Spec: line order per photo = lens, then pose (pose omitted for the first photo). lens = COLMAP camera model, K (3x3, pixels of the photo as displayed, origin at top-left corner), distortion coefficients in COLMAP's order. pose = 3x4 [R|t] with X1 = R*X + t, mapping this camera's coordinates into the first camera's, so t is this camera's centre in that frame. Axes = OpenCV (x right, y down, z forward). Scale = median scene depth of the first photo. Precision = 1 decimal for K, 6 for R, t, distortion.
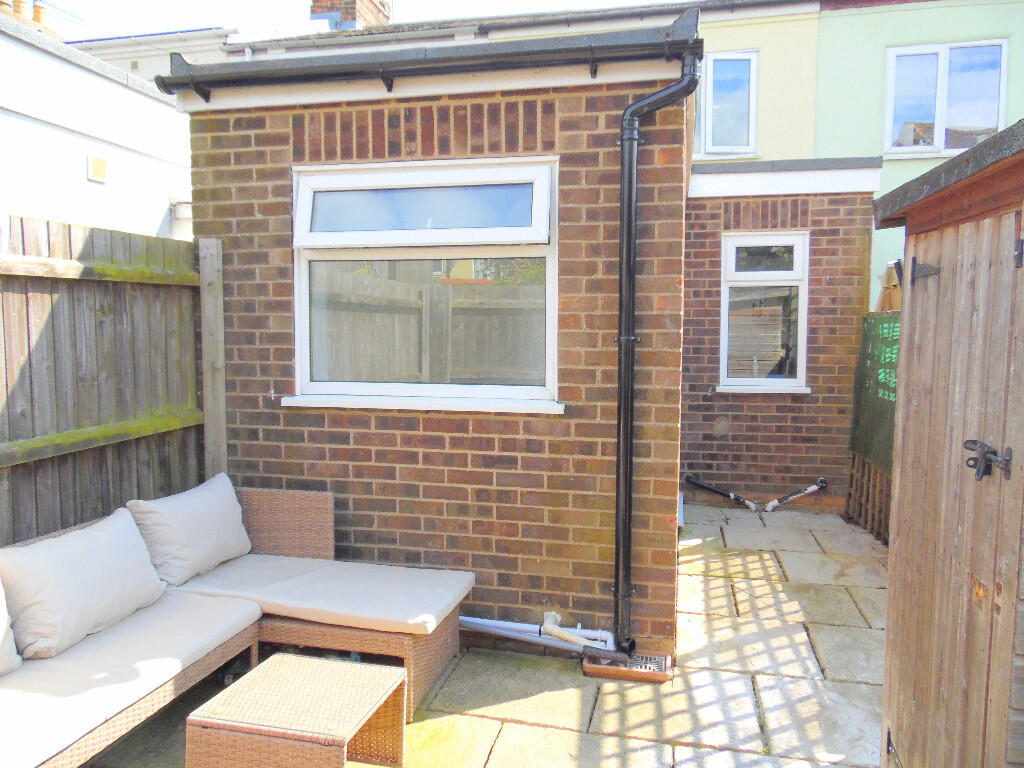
lens RADIAL K [[771.1, 0, 513.0], [0, 771.1, 377.4], [0, 0, 1]] dist [-0.033450, 0.070418]
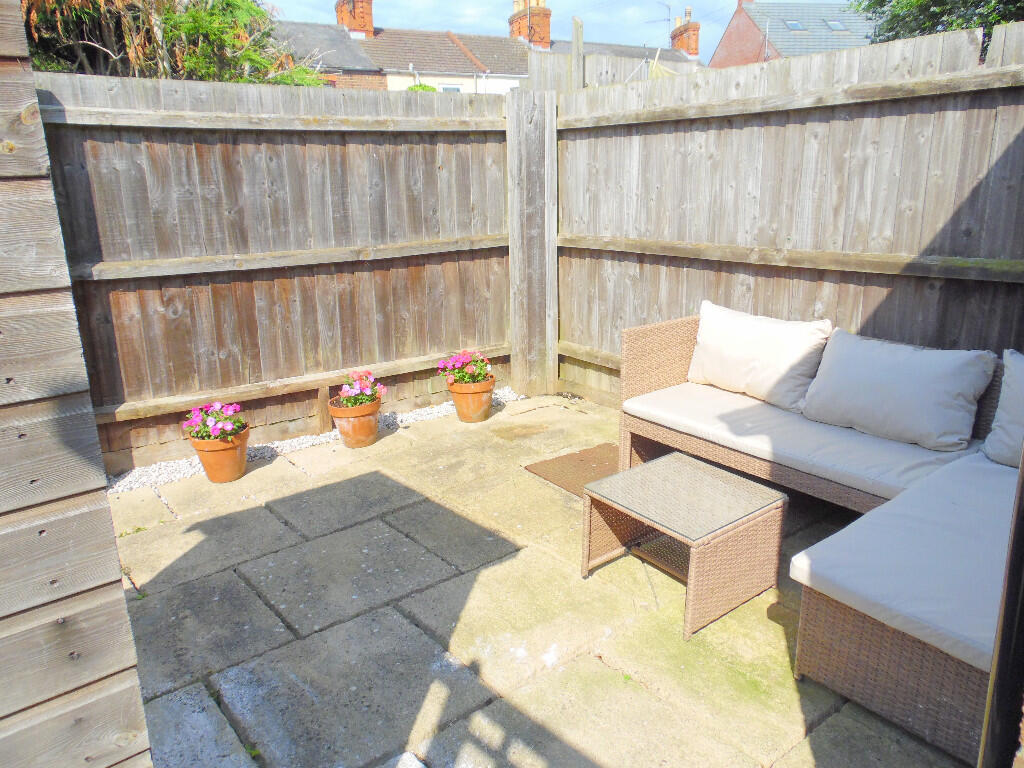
lens RADIAL K [[771.1, 0, 513.0], [0, 771.1, 377.4], [0, 0, 1]] dist [-0.033450, 0.070418]
pose [[-0.633865, 0.203271, -0.746254, 0.445937], [-0.033856, 0.956630, 0.289332, -0.035537], [0.772702, 0.208663, -0.599493, 0.959919]]
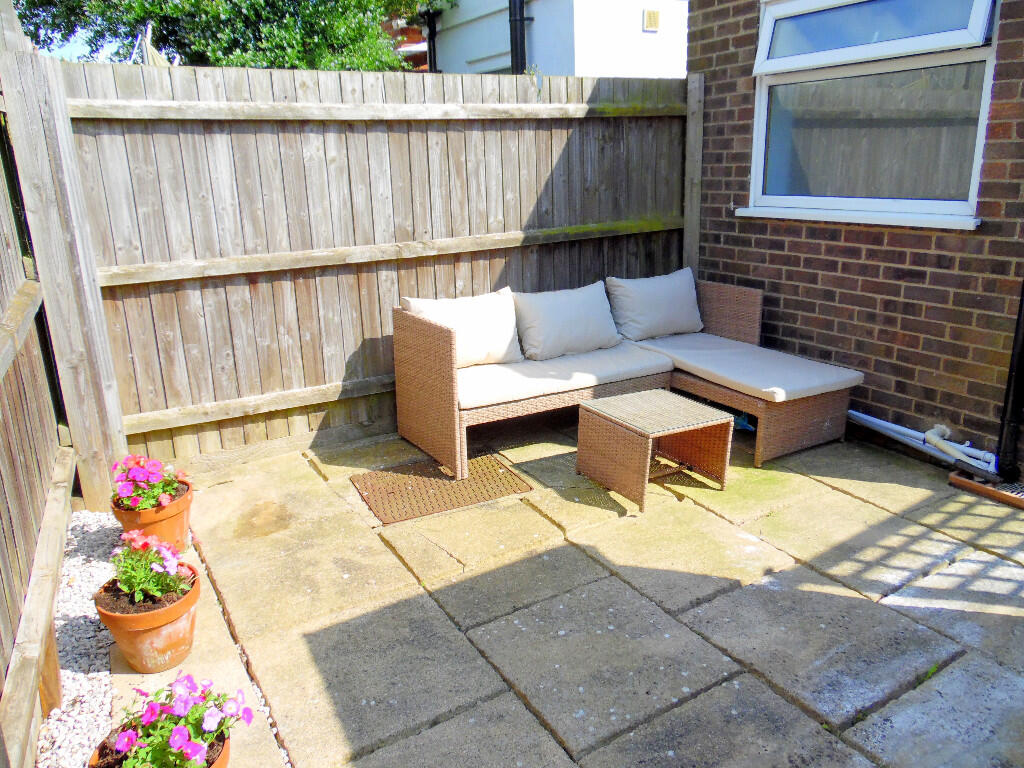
lens RADIAL K [[771.1, 0, 513.0], [0, 771.1, 377.4], [0, 0, 1]] dist [-0.033450, 0.070418]
pose [[0.687320, 0.176616, -0.704555, 0.372506], [-0.016747, 0.973583, 0.227717, 0.016462], [0.726162, -0.144715, 0.672121, -0.106472]]
